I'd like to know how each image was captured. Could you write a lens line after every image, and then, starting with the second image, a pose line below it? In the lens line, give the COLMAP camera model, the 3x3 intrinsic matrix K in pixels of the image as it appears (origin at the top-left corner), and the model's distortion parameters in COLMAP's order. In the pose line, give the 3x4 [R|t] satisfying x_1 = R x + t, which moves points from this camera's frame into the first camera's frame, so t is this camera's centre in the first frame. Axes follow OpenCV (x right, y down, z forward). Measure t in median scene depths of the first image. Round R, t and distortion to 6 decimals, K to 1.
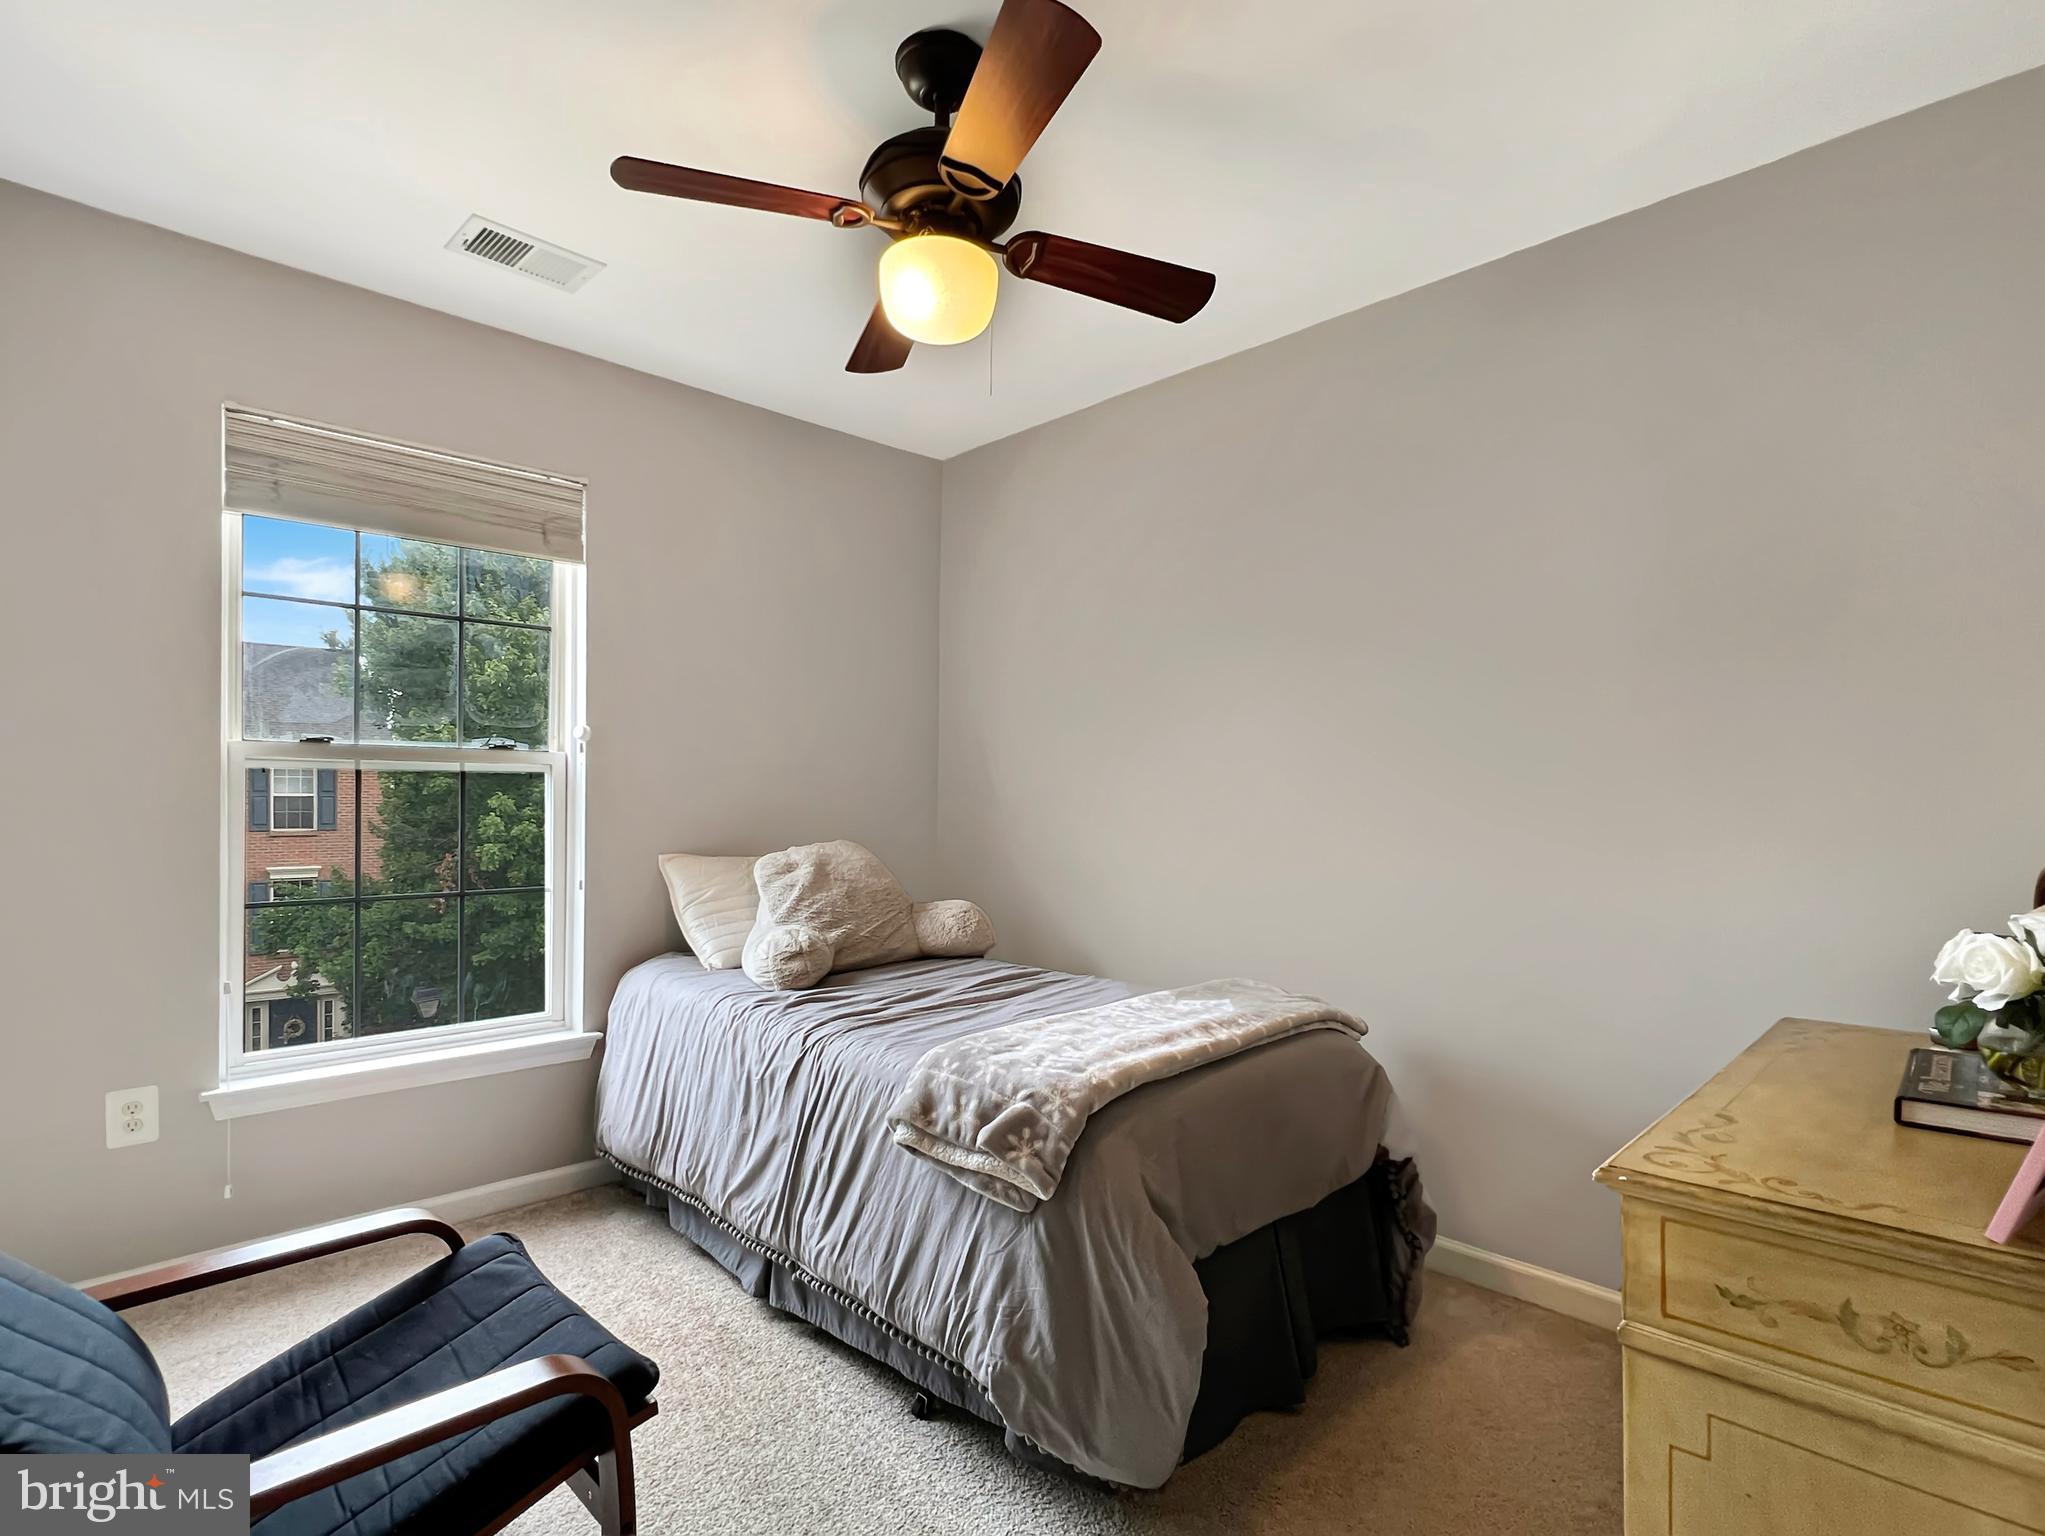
lens RADIAL K [[1033.9, 0, 1013.5], [0, 1033.9, 787.7], [0, 0, 1]] dist [-0.002943, 0.000428]
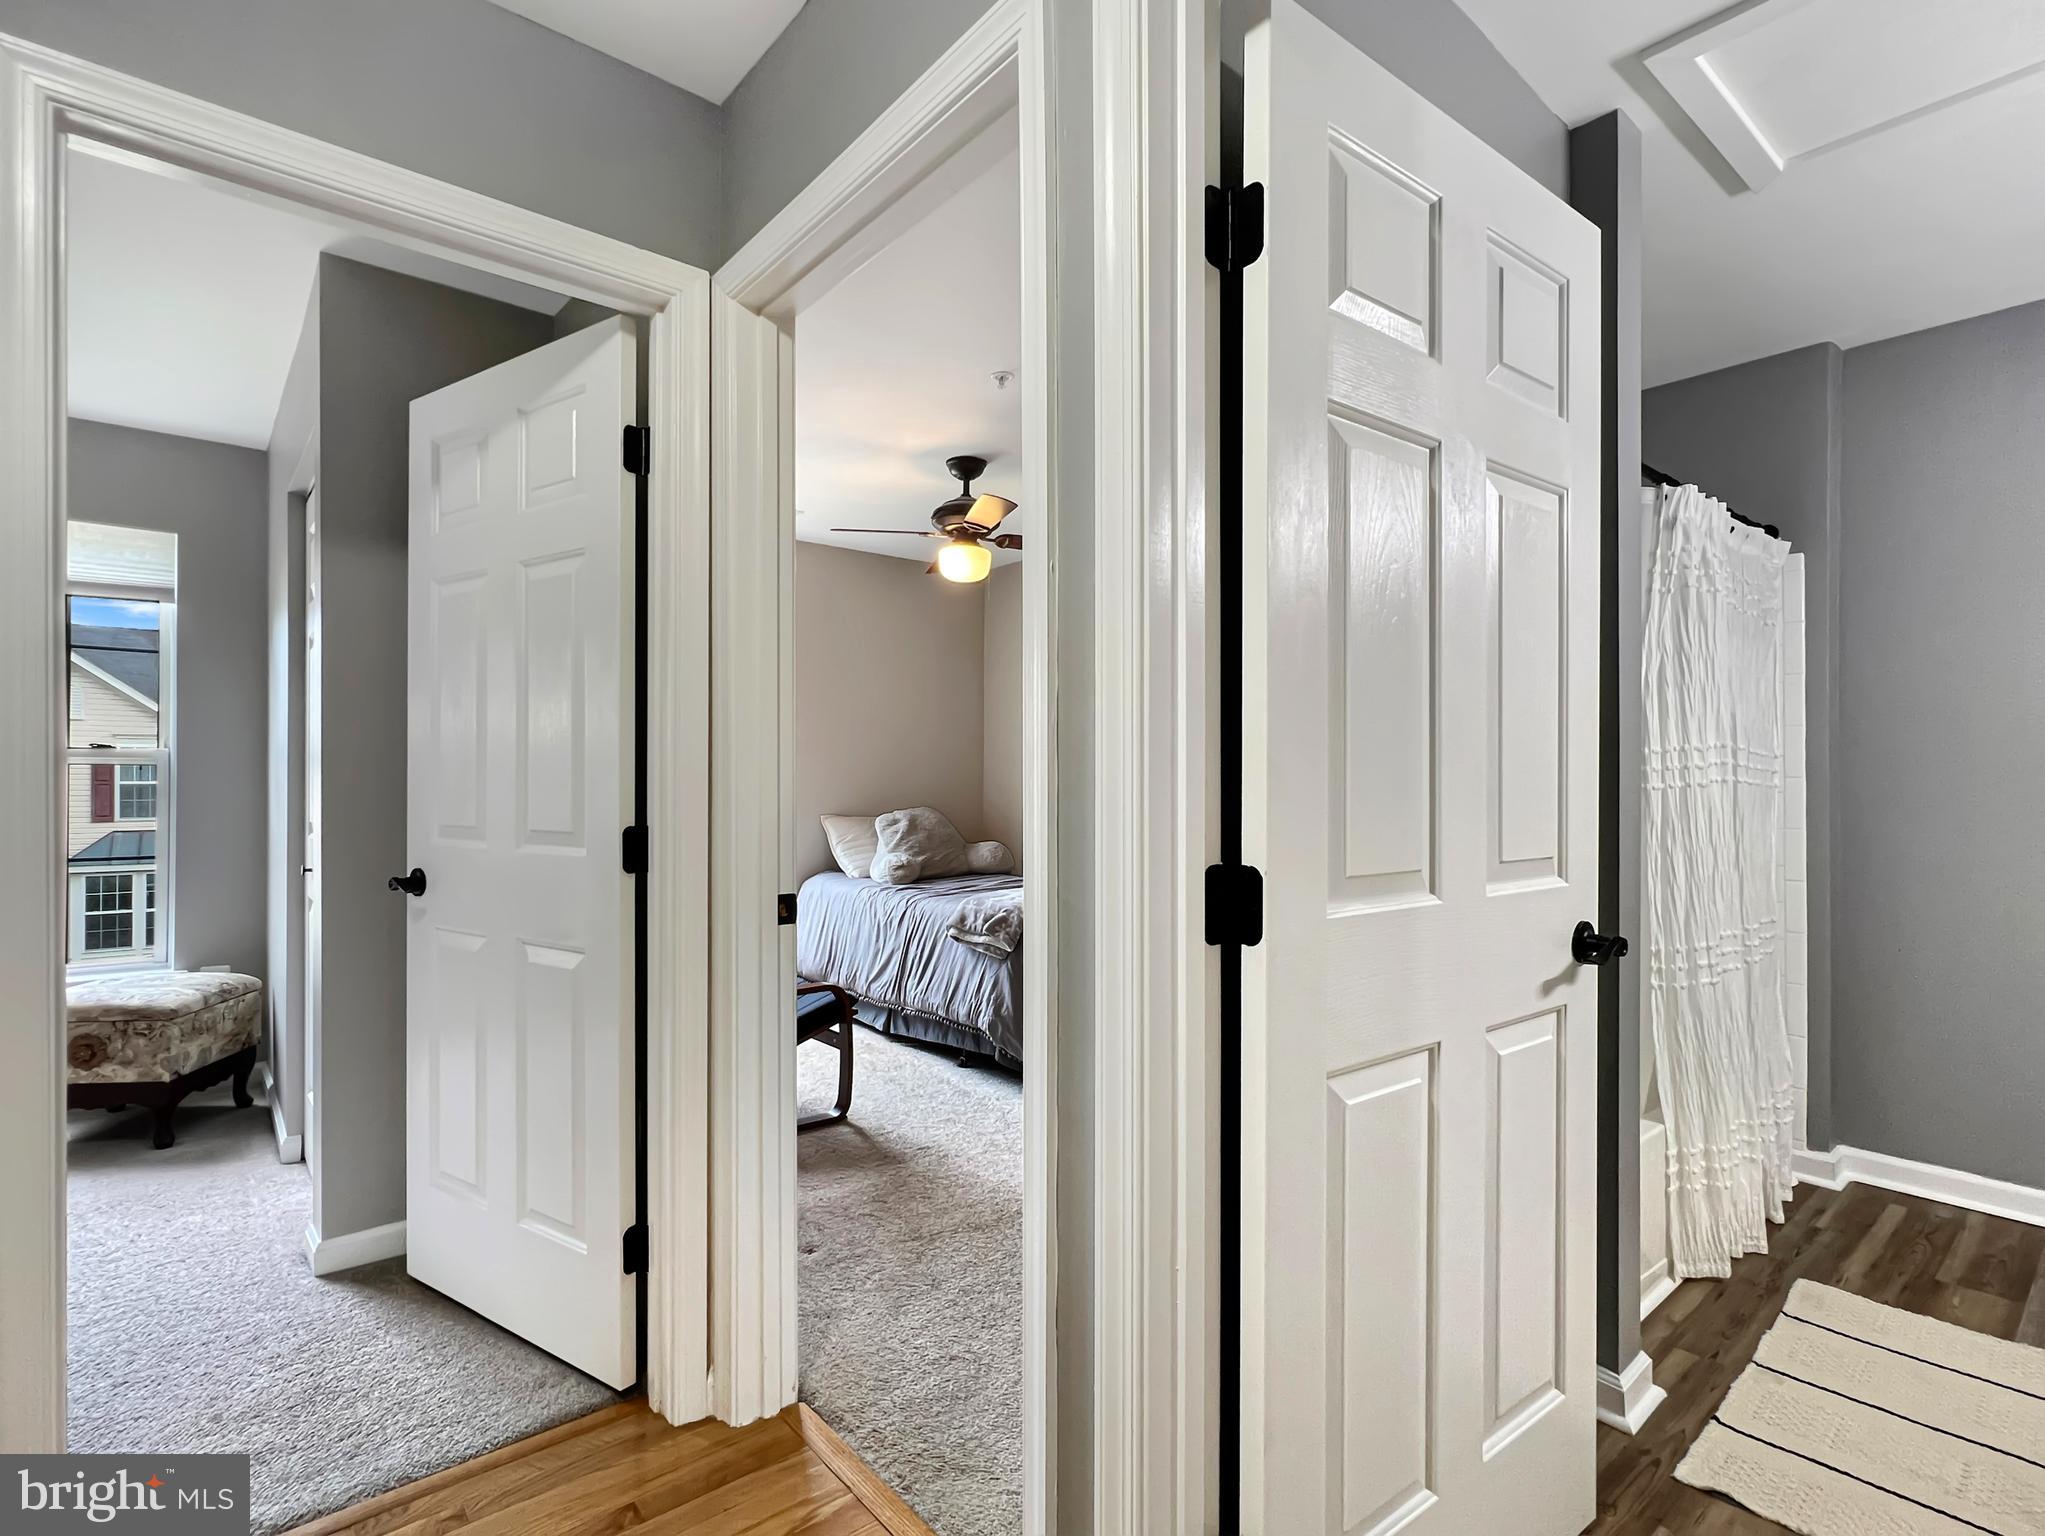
lens RADIAL K [[1033.9, 0, 1013.5], [0, 1033.9, 787.7], [0, 0, 1]] dist [-0.002943, 0.000428]
pose [[0.997034, -0.003576, -0.076876, 0.167105], [0.004765, 0.999872, 0.015277, -0.010651], [0.076811, -0.015598, 0.996924, -1.025854]]
